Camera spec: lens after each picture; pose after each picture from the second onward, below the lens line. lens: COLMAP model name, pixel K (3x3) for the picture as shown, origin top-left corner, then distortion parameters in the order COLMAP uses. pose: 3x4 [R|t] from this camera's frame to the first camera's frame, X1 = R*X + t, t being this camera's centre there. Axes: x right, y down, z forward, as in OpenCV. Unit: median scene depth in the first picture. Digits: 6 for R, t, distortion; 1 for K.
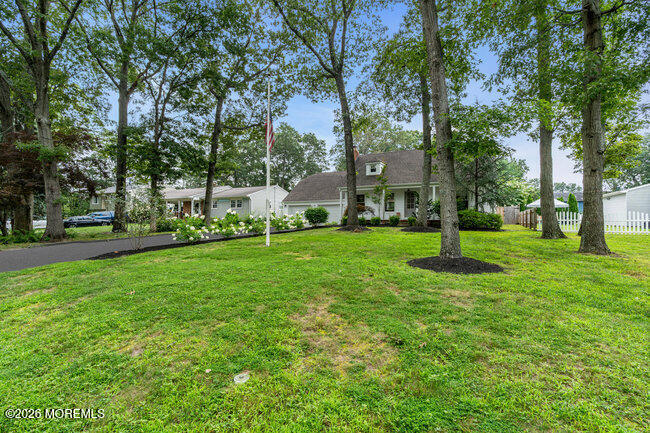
lens RADIAL K [[291.2, 0, 325.7], [0, 291.2, 217.3], [0, 0, 1]] dist [-0.005364, 0.000479]
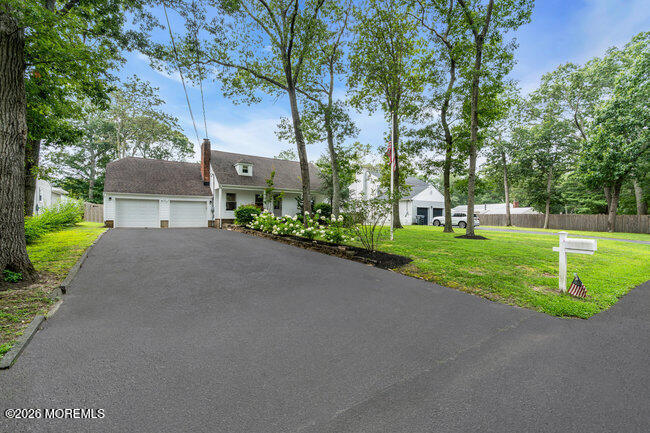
lens RADIAL K [[291.2, 0, 325.7], [0, 291.2, 217.3], [0, 0, 1]] dist [-0.005364, 0.000479]
pose [[0.445586, 0.002975, 0.895234, -0.693491], [-0.011673, 0.999929, 0.002487, -0.003318], [-0.895163, -0.011558, 0.445589, 0.304768]]
